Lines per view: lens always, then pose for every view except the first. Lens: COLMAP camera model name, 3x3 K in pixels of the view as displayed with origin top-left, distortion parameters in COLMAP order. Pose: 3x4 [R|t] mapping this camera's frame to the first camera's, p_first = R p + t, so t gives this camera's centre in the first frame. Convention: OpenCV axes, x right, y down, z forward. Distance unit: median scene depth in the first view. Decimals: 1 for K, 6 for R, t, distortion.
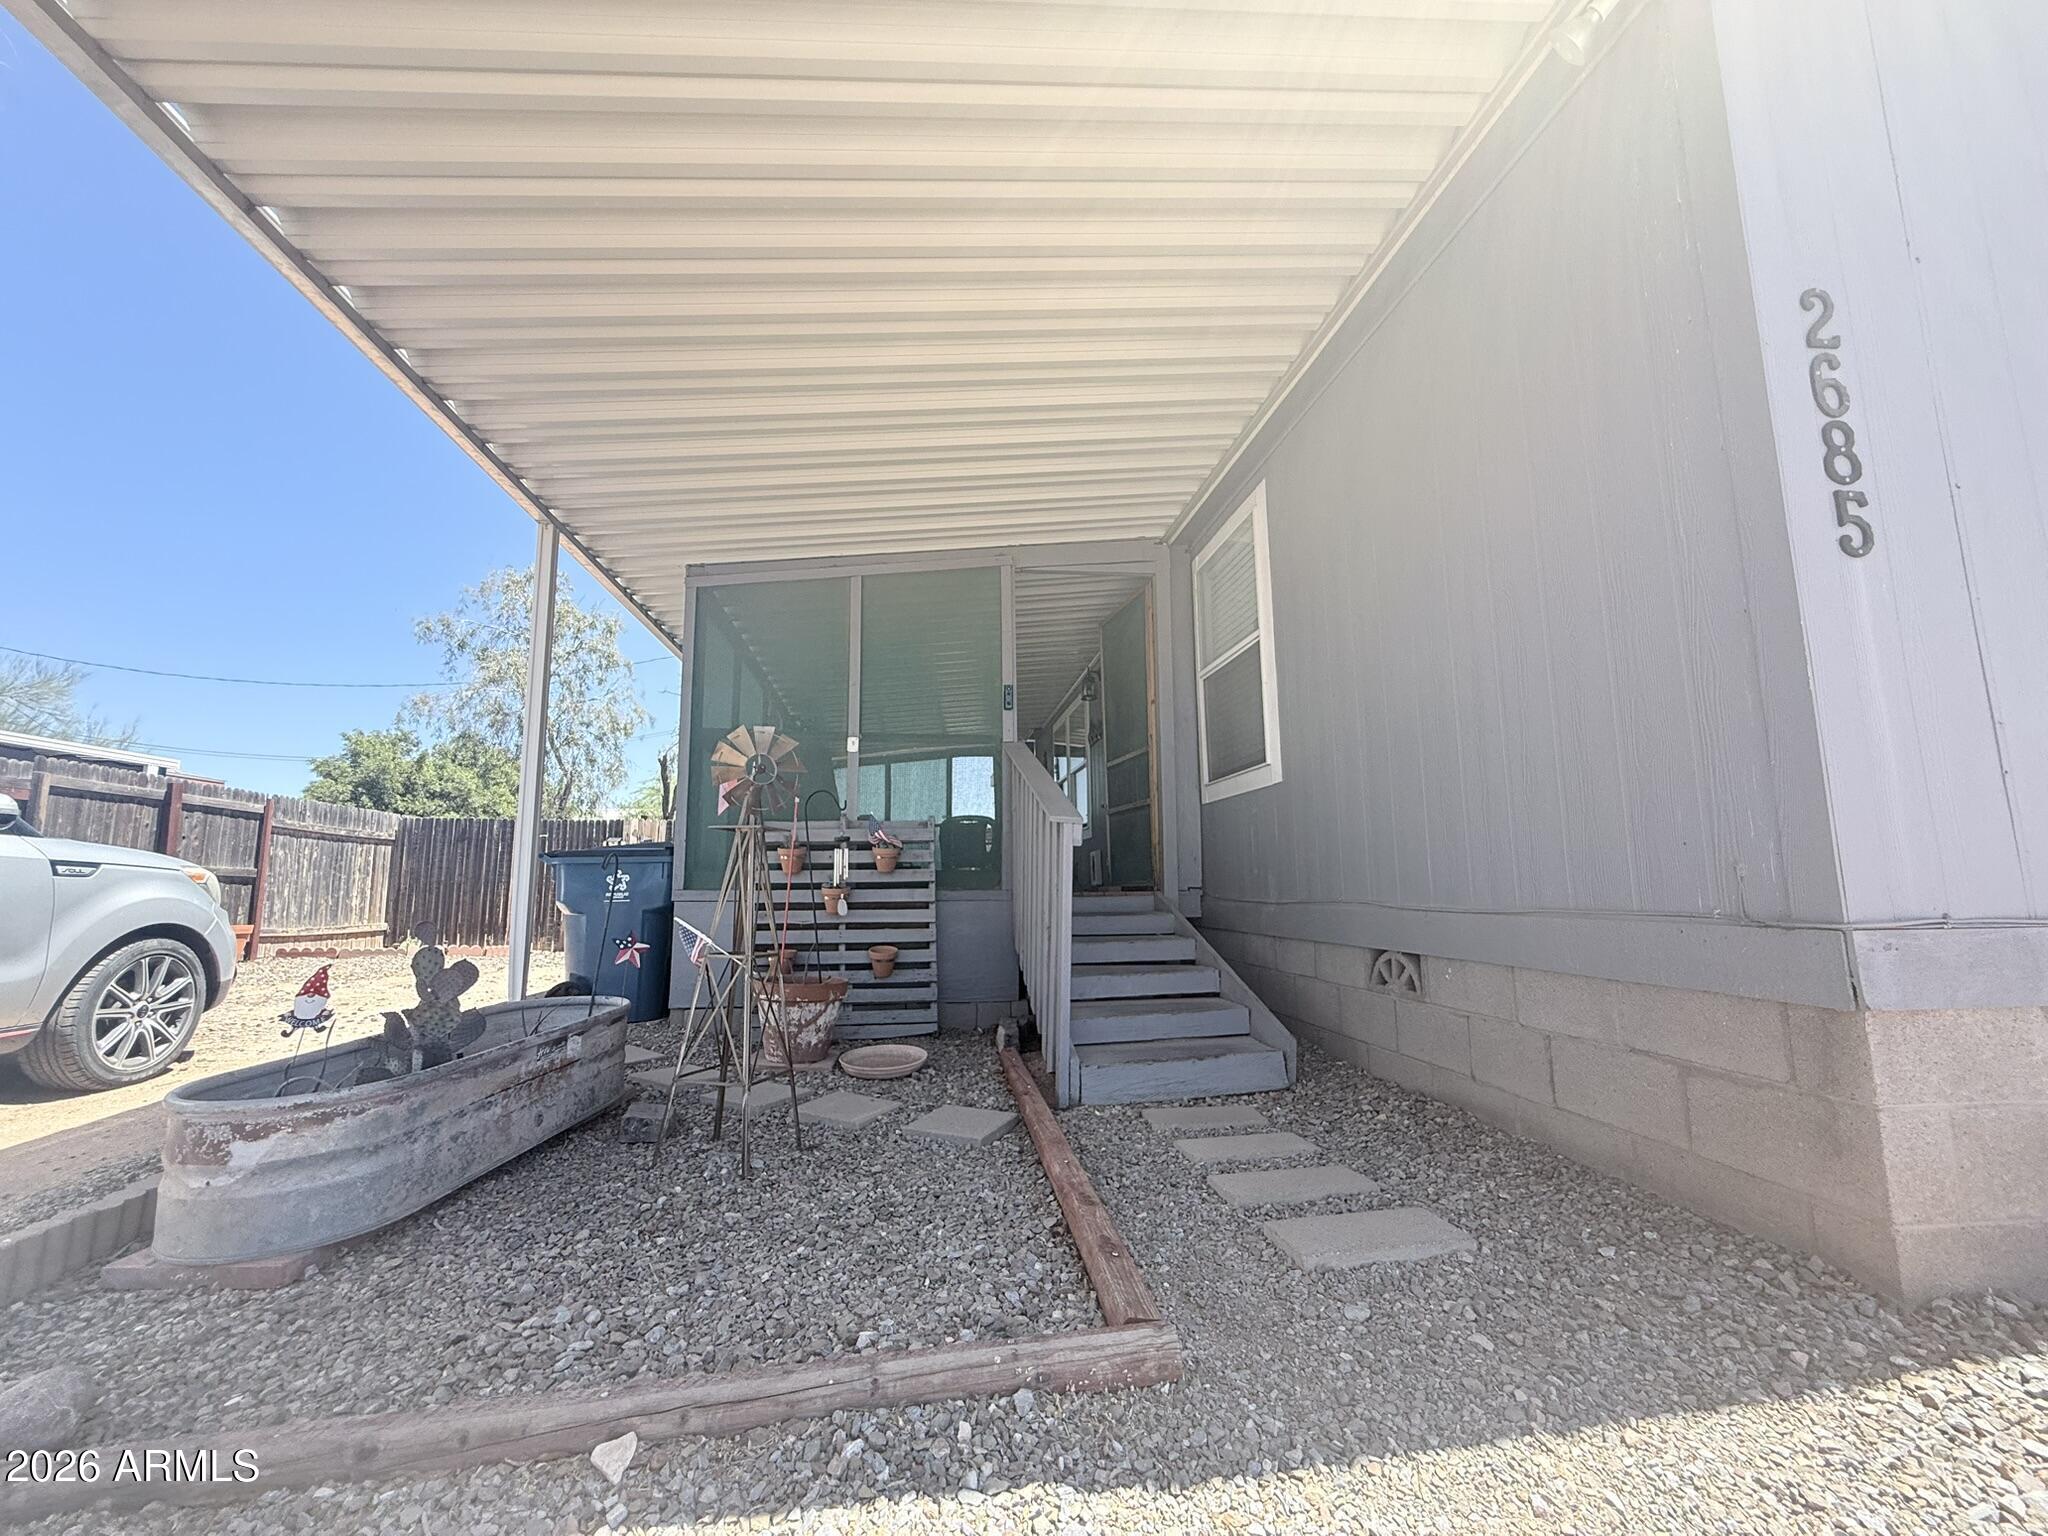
lens RADIAL K [[818.7, 0, 1025.6], [0, 818.7, 765.5], [0, 0, 1]] dist [-0.001349, 0.000379]
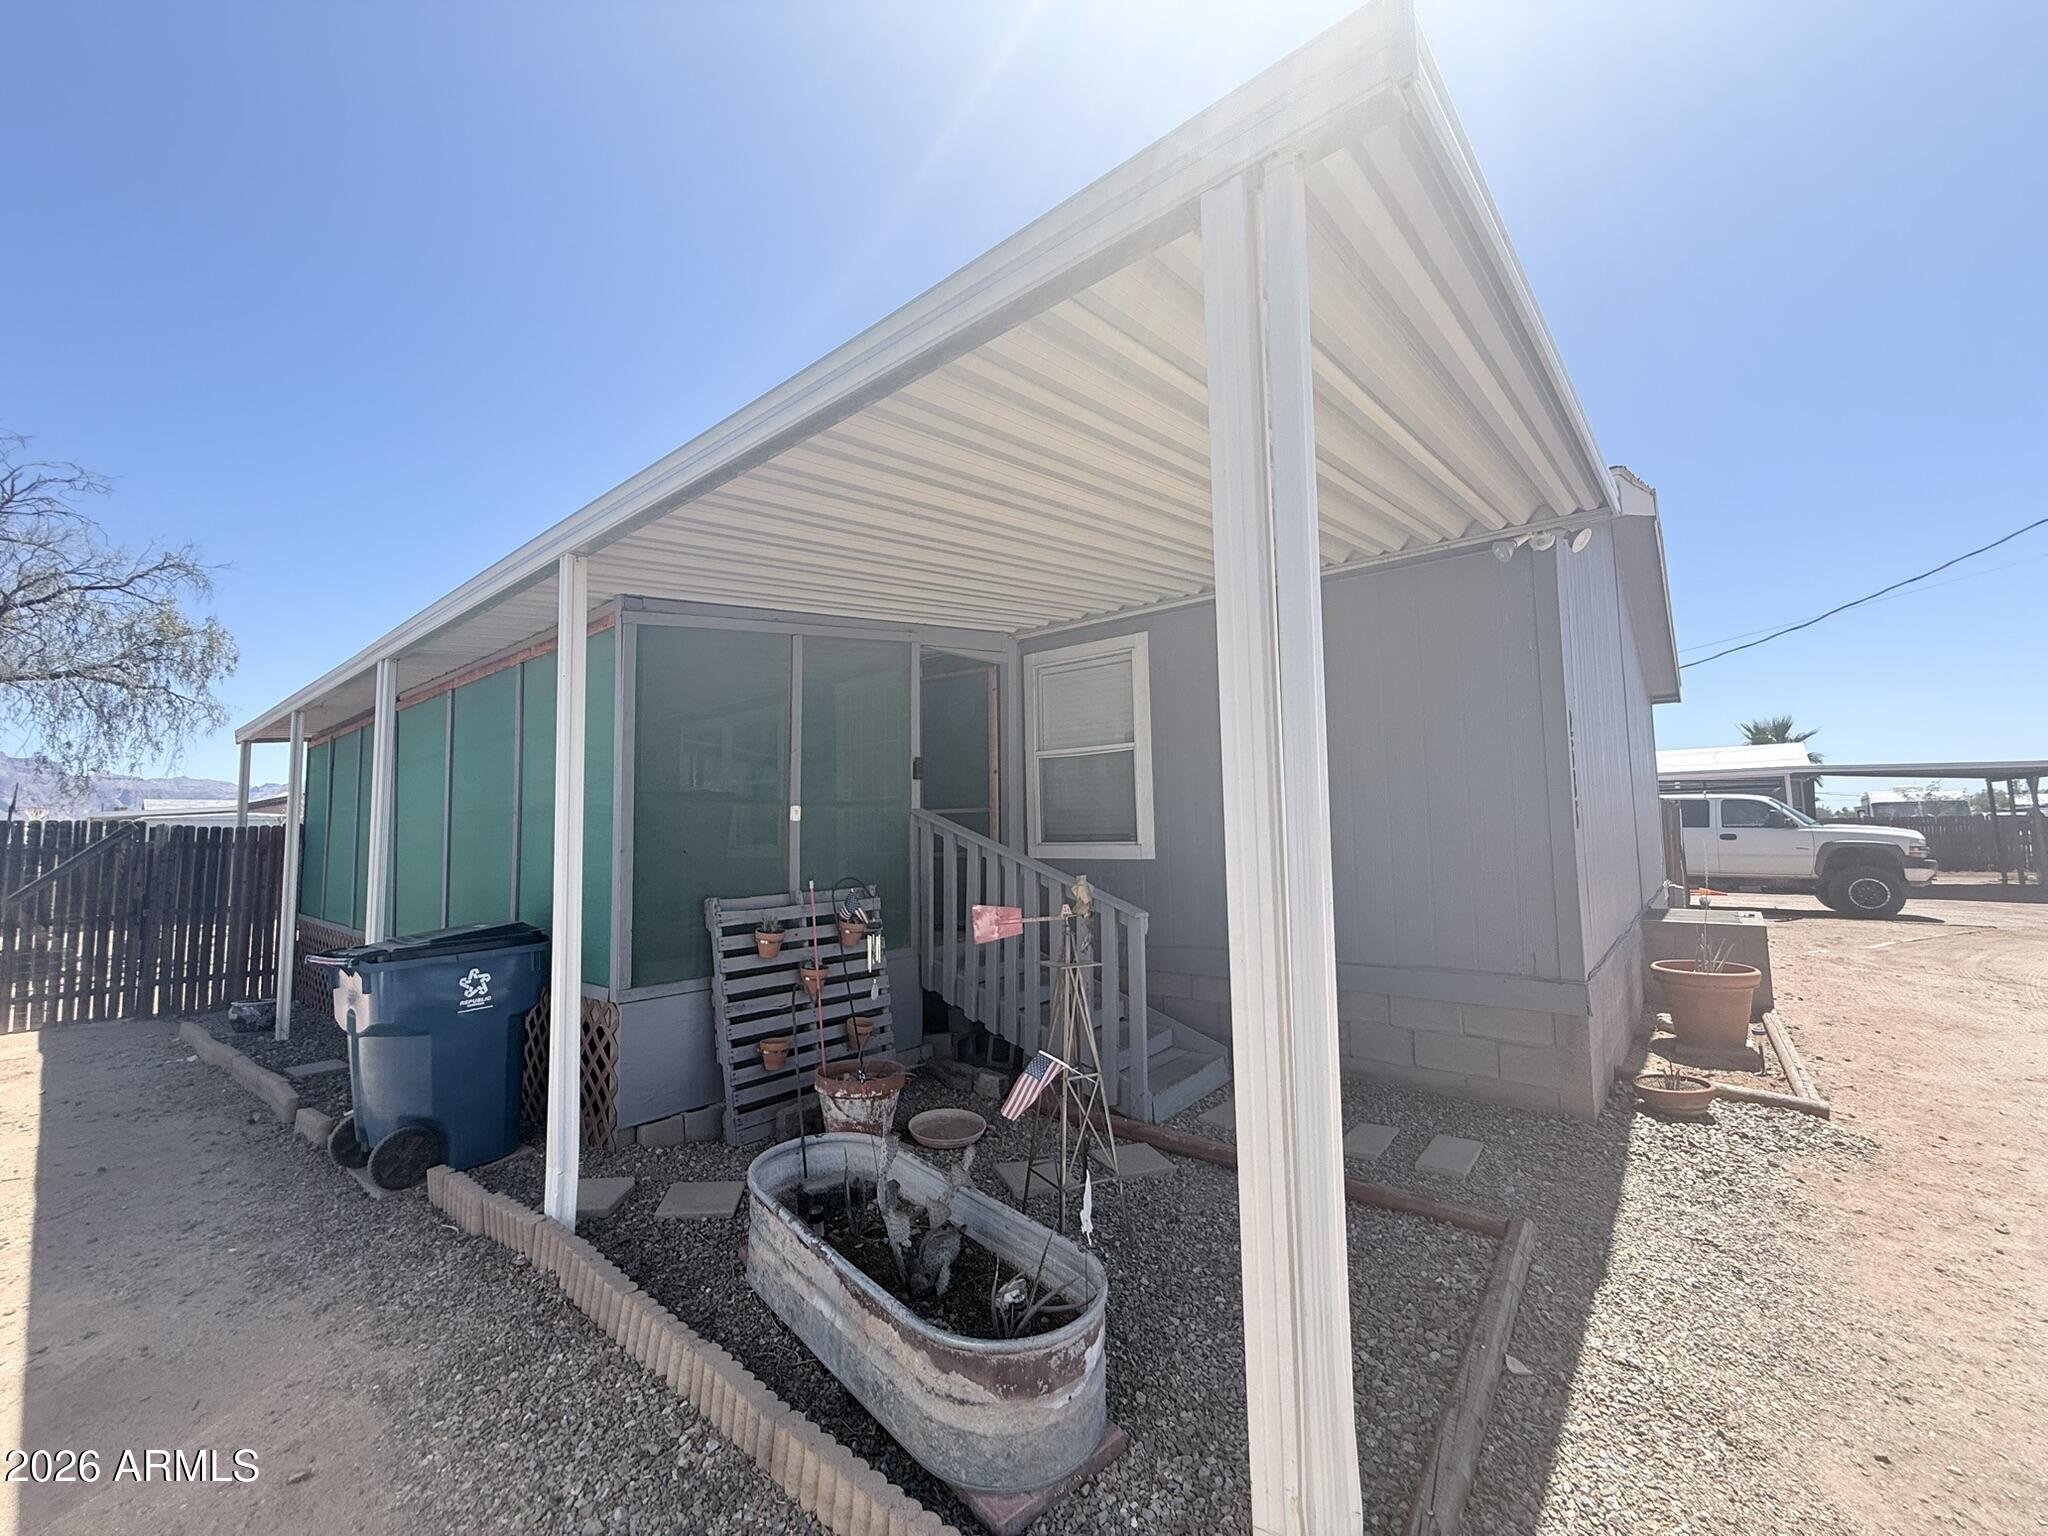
lens RADIAL K [[818.7, 0, 1022.8], [0, 818.7, 763.2], [0, 0, 1]] dist [-0.001349, 0.000379]
pose [[0.738601, 0.048900, 0.672367, -1.222154], [-0.085008, 0.996160, 0.020932, -0.234598], [-0.668762, -0.072617, 0.739922, 0.198625]]
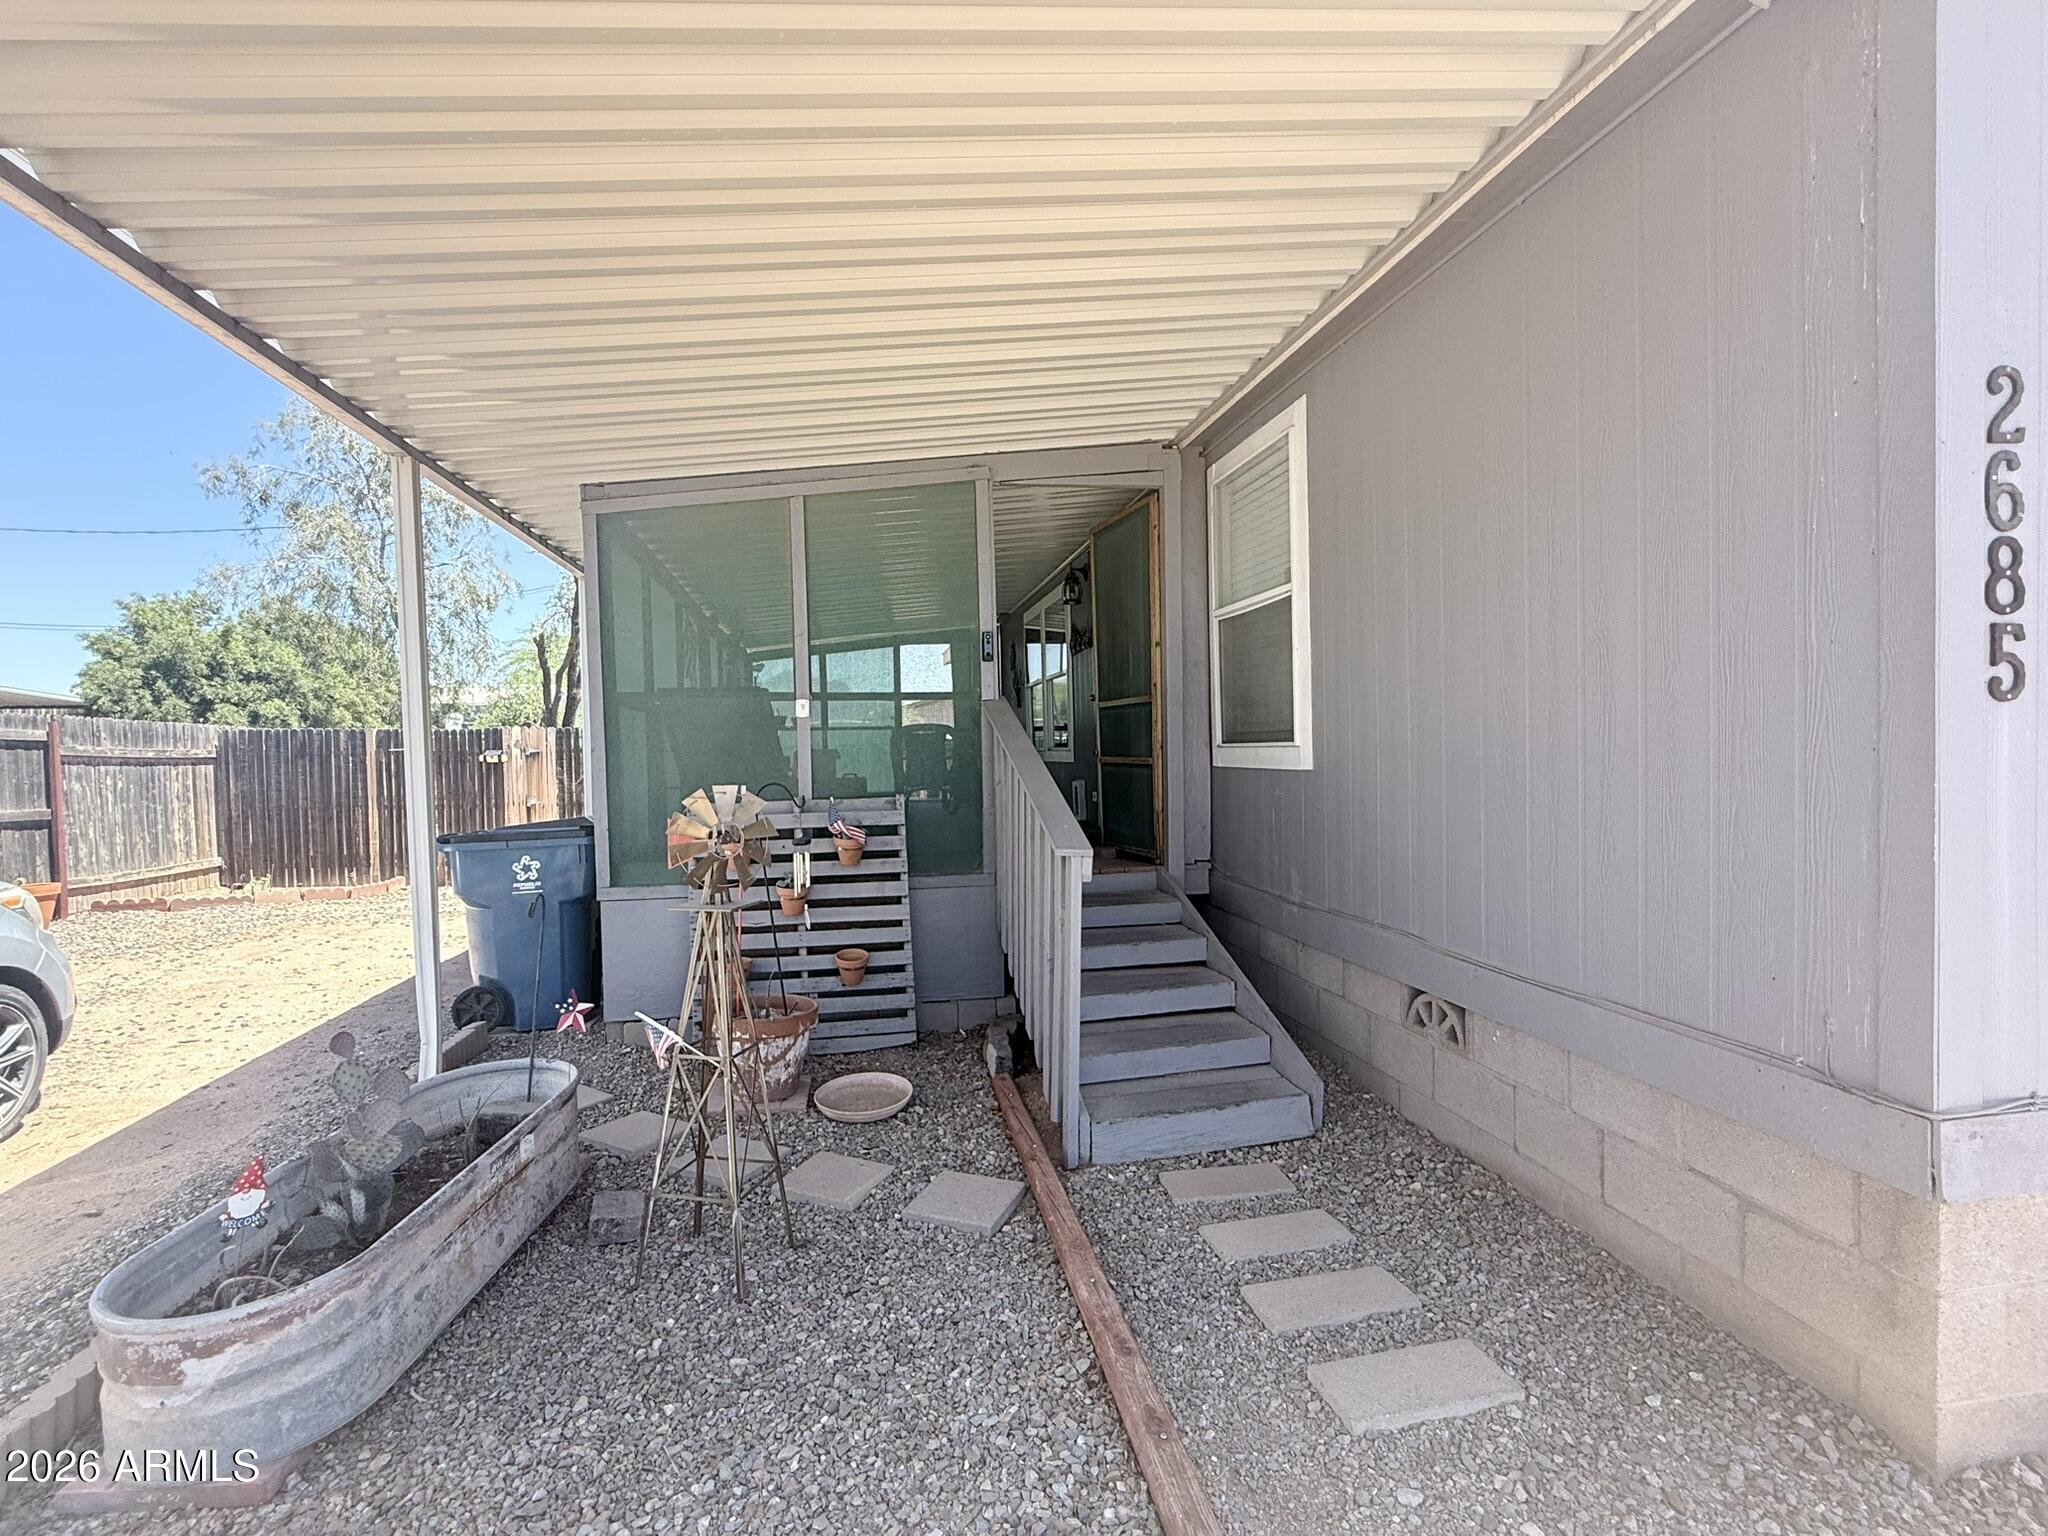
lens RADIAL K [[971.9, 0, 1028.8], [0, 971.9, 766.1], [0, 0, 1]] dist [-0.001236, 0.000319]
pose [[0.998470, -0.013738, 0.053562, -0.063353], [0.004773, 0.986444, 0.164030, -0.236486], [-0.055089, -0.163524, 0.985000, 0.005898]]
